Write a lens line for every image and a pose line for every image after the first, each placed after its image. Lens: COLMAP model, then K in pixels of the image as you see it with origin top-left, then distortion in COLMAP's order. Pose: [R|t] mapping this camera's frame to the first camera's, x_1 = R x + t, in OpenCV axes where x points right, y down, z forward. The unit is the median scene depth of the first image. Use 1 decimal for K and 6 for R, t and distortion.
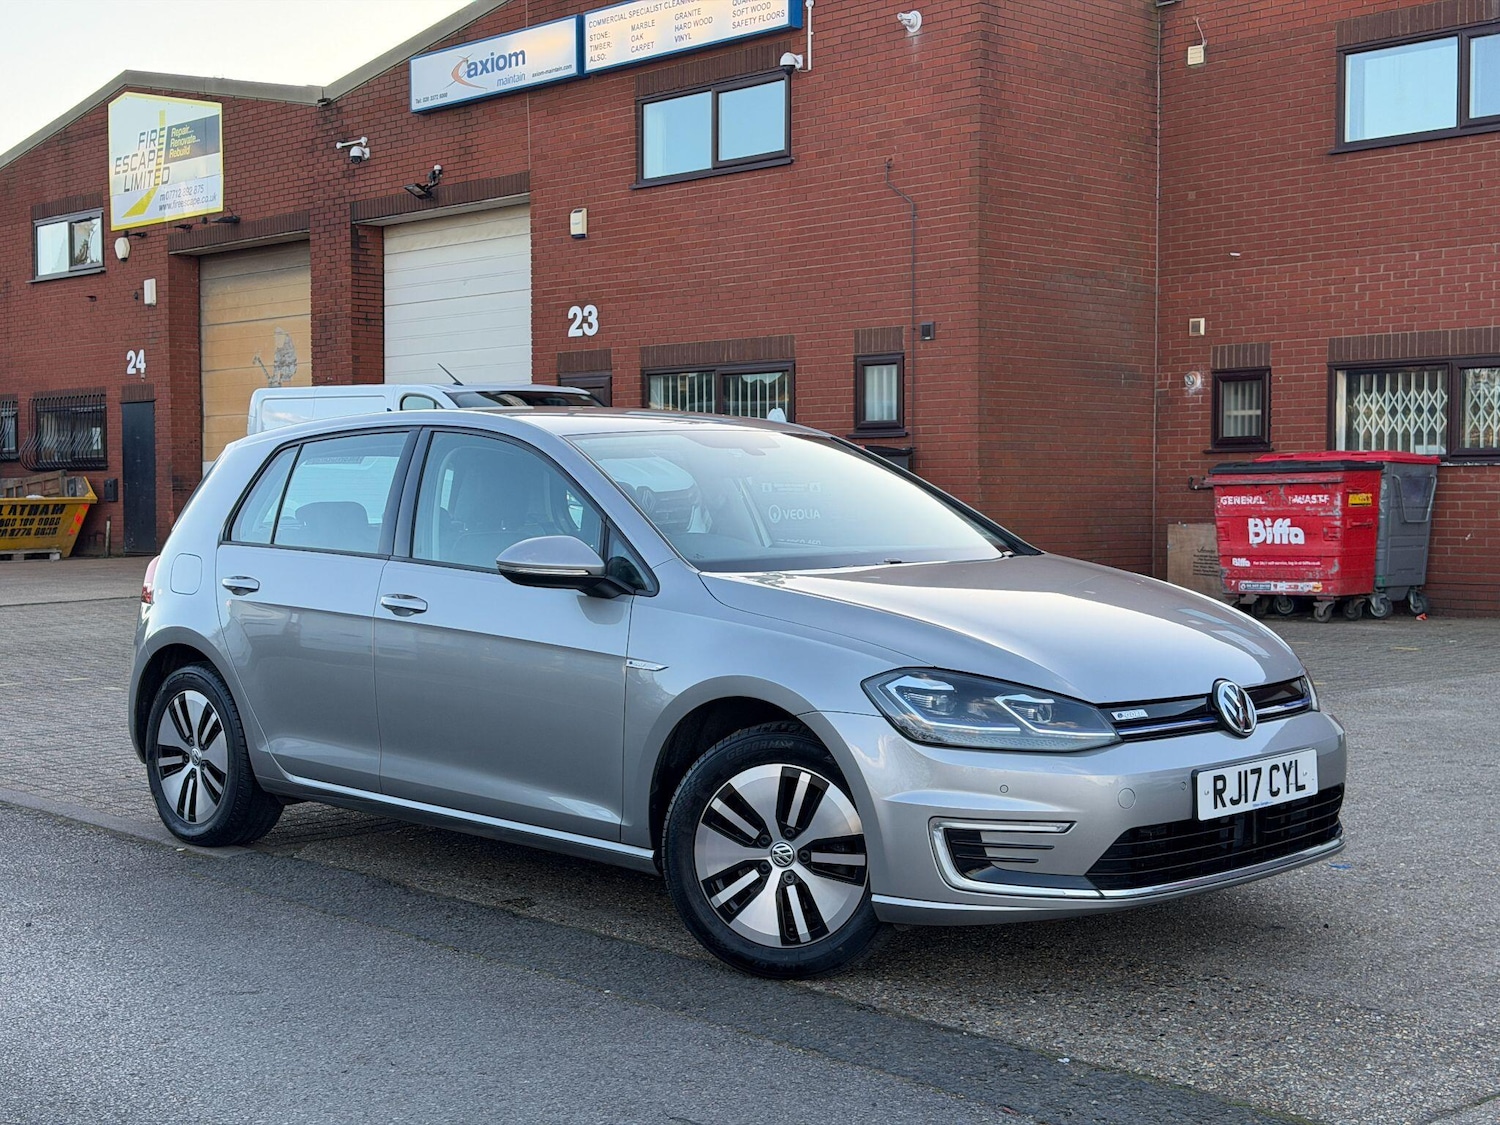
lens RADIAL K [[2091.1, 0, 737.4], [0, 2091.1, 578.1], [0, 0, 1]] dist [0.125269, 0.000000]
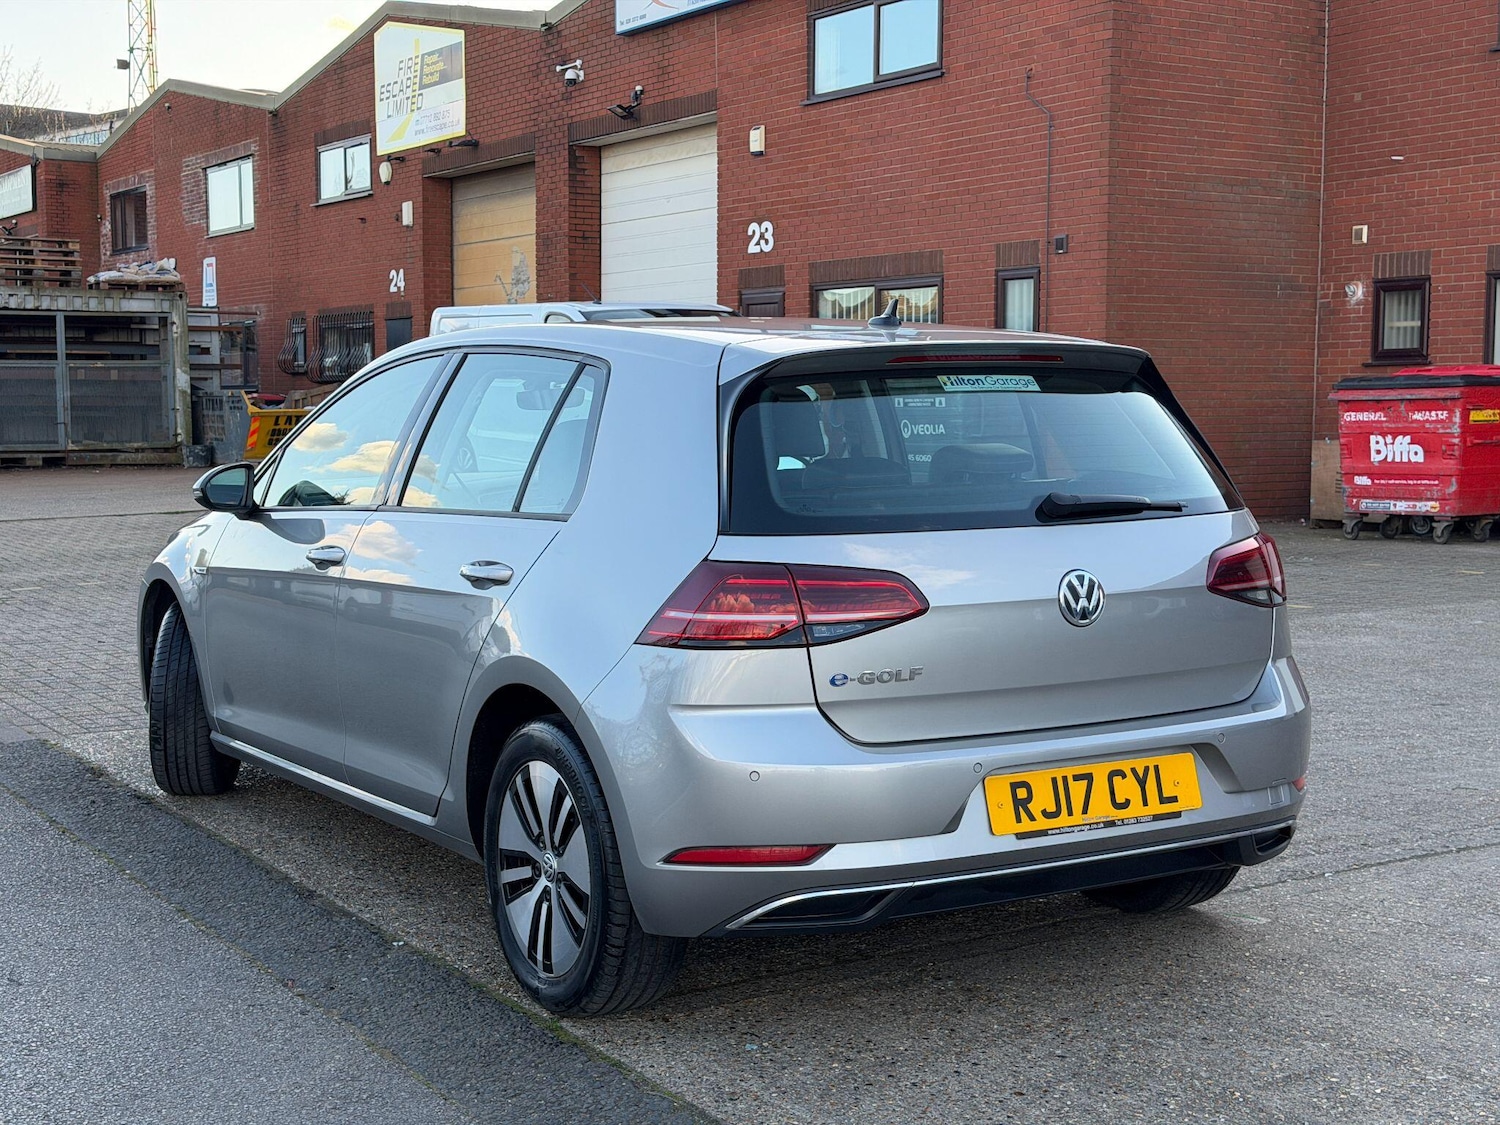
lens RADIAL K [[2091.1, 0, 739.7], [0, 2091.1, 580.8], [0, 0, 1]] dist [0.125269, 0.000000]
pose [[0.982273, 0.017260, -0.186660, 0.125486], [-0.008741, 0.998886, 0.046365, -0.003657], [0.187253, -0.043911, 0.981330, -0.011181]]
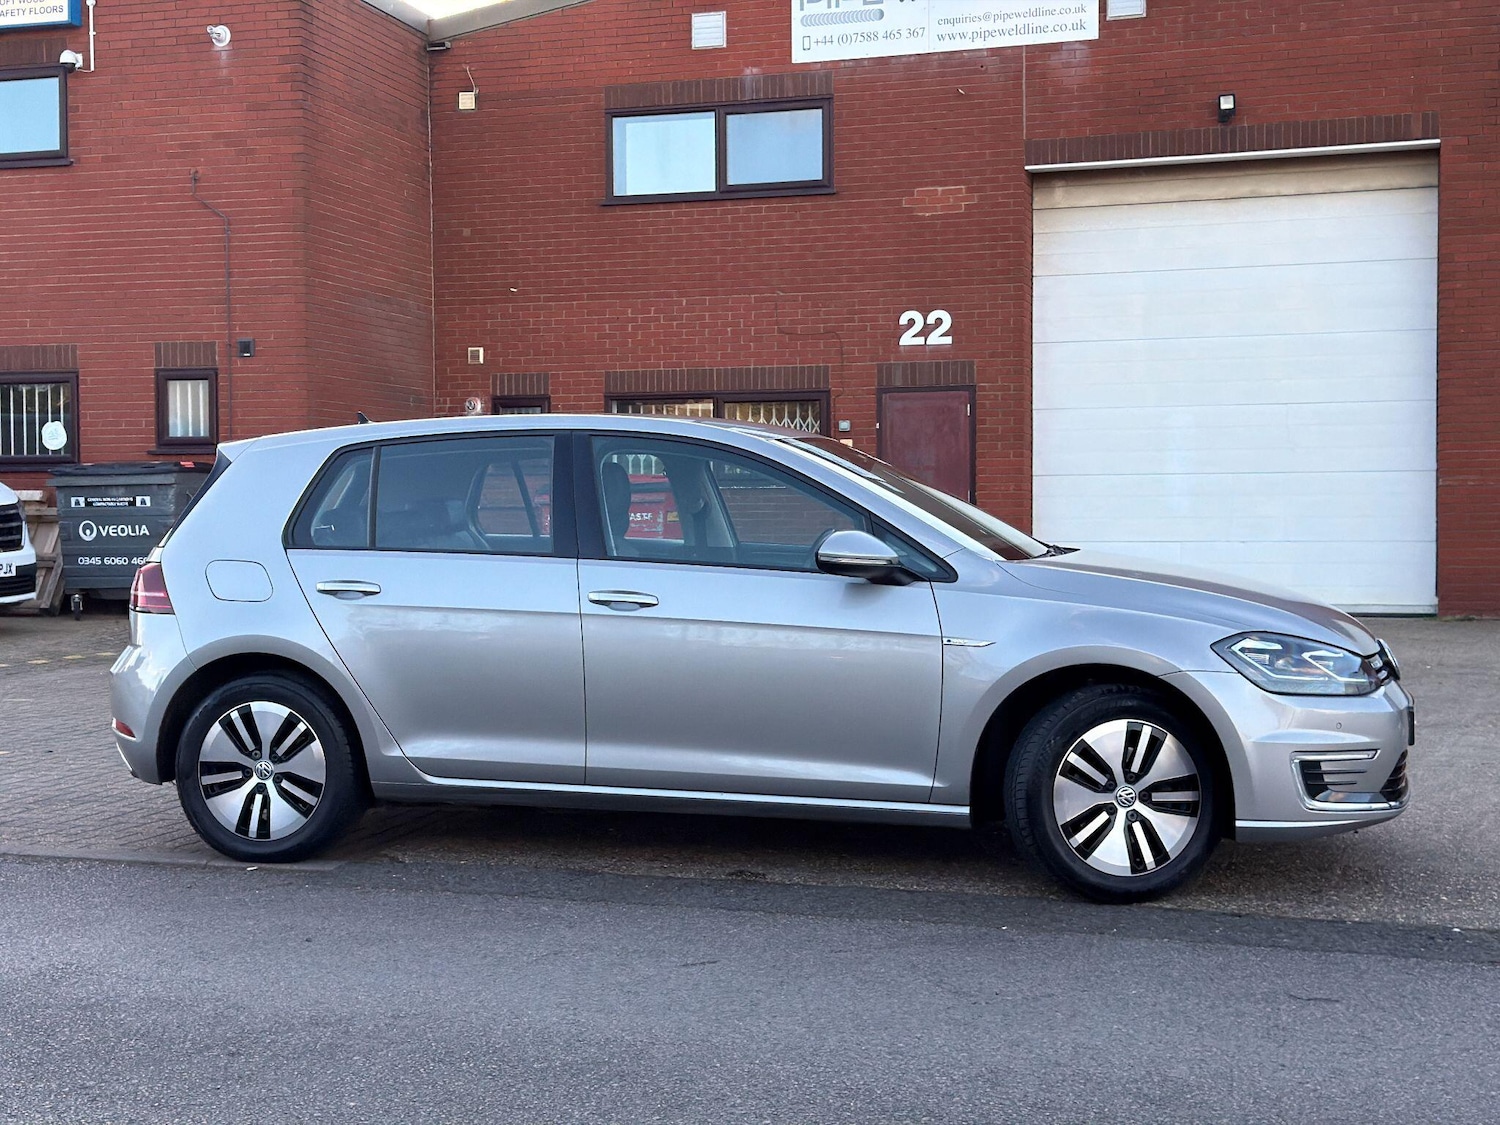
lens RADIAL K [[2091.1, 0, 734.0], [0, 2091.1, 555.4], [0, 0, 1]] dist [0.125269, 0.000000]
pose [[0.866227, -0.011664, 0.499514, -0.201713], [0.023578, 0.999568, -0.017546, 0.003236], [-0.499094, 0.026976, 0.866128, 0.022537]]
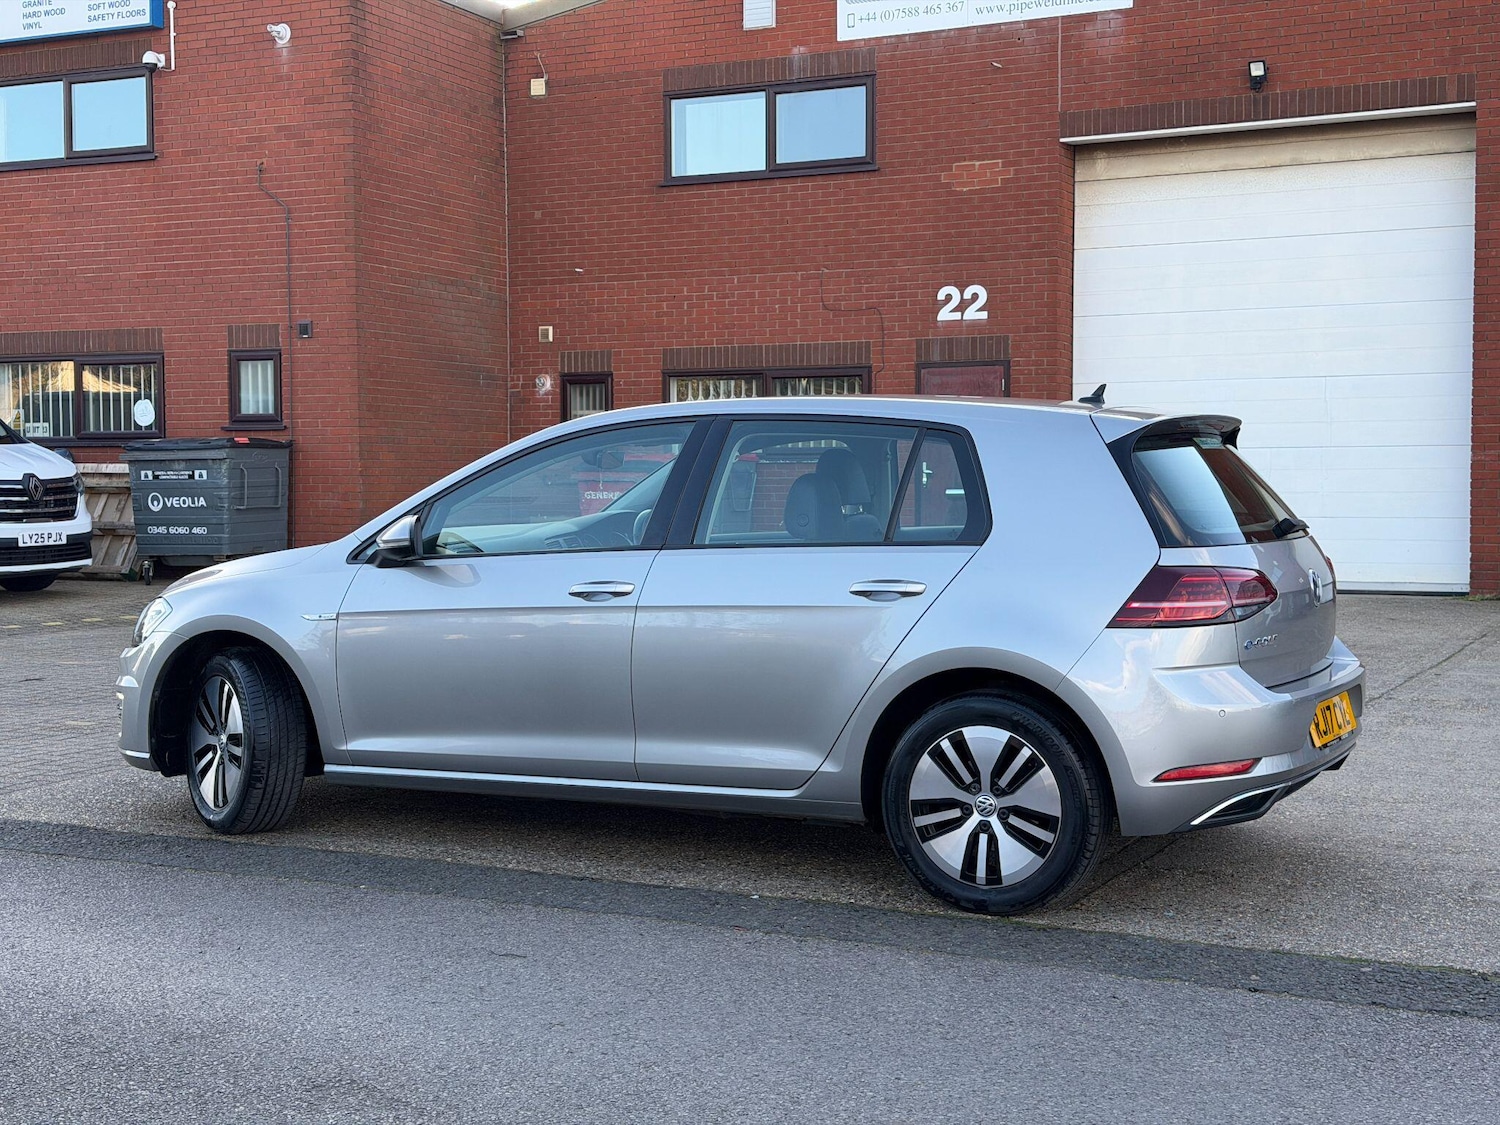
lens RADIAL K [[2091.1, 0, 744.2], [0, 2091.1, 573.3], [0, 0, 1]] dist [0.125269, 0.000000]
pose [[0.934807, -0.015449, 0.354821, -0.077240], [0.014886, 0.999880, 0.004317, 0.002954], [-0.354845, 0.001246, 0.934924, -0.063035]]
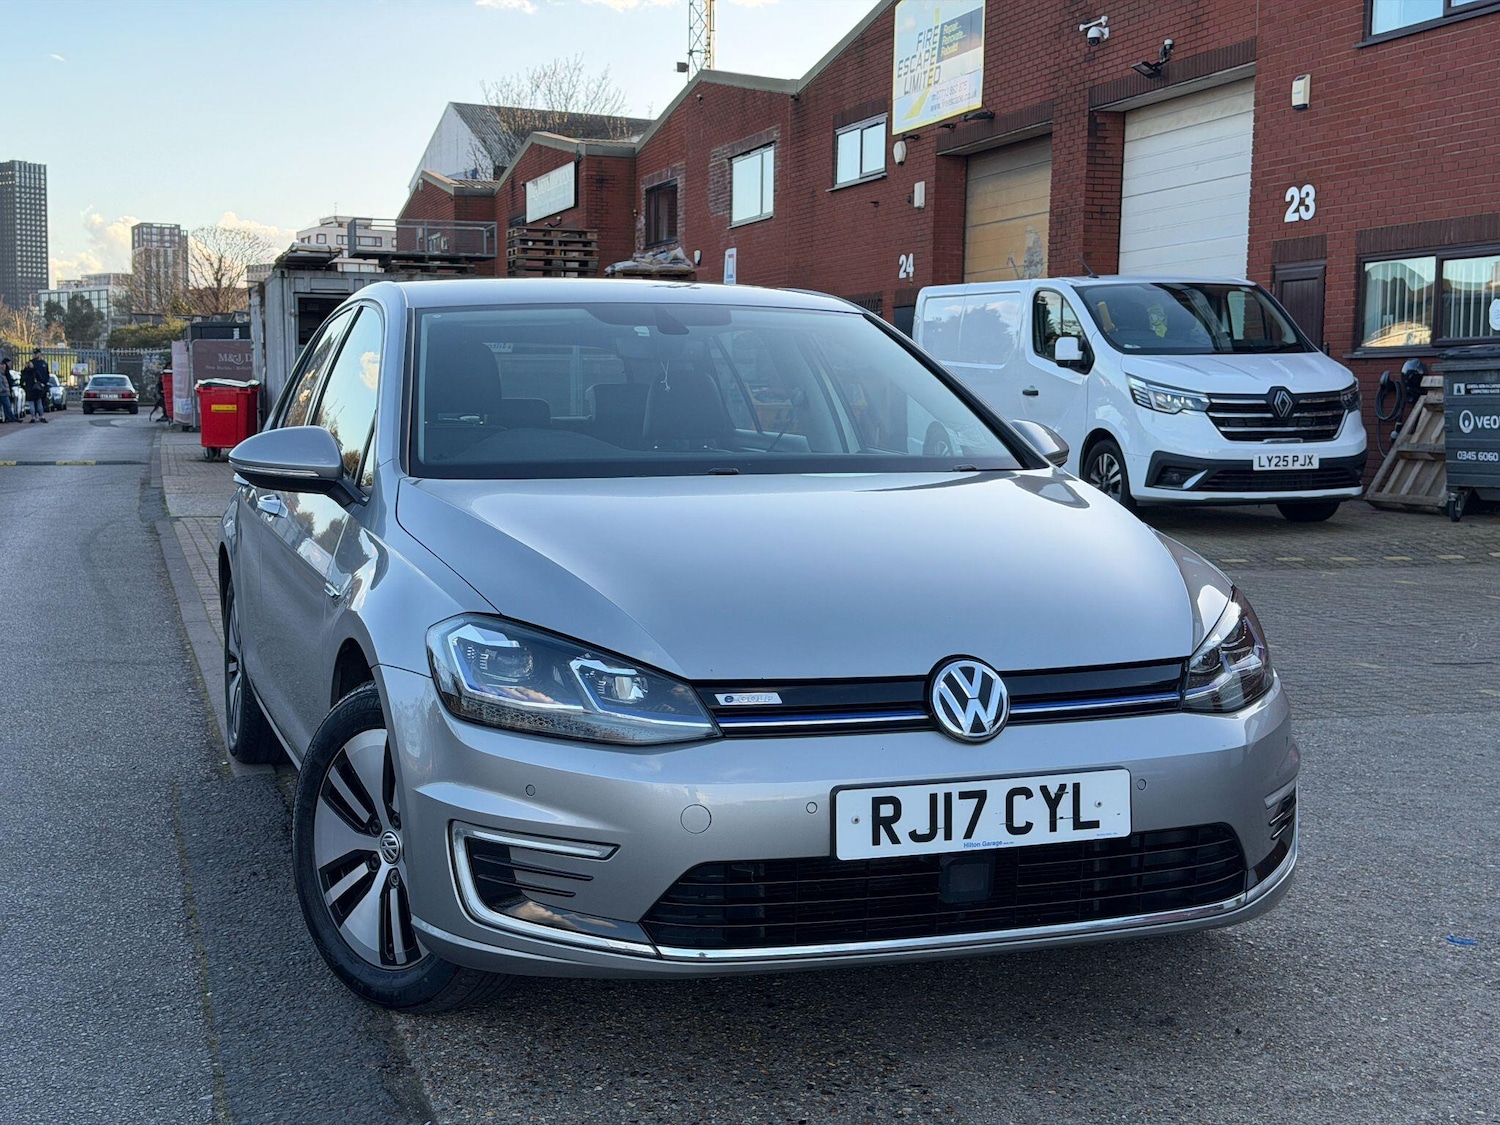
lens RADIAL K [[2091.1, 0, 735.3], [0, 2091.1, 577.4], [0, 0, 1]] dist [0.125269, 0.000000]
pose [[0.899206, 0.048782, -0.434797, 0.124724], [-0.030152, 0.998312, 0.049648, -0.002456], [0.436485, -0.031533, 0.899159, 0.097415]]
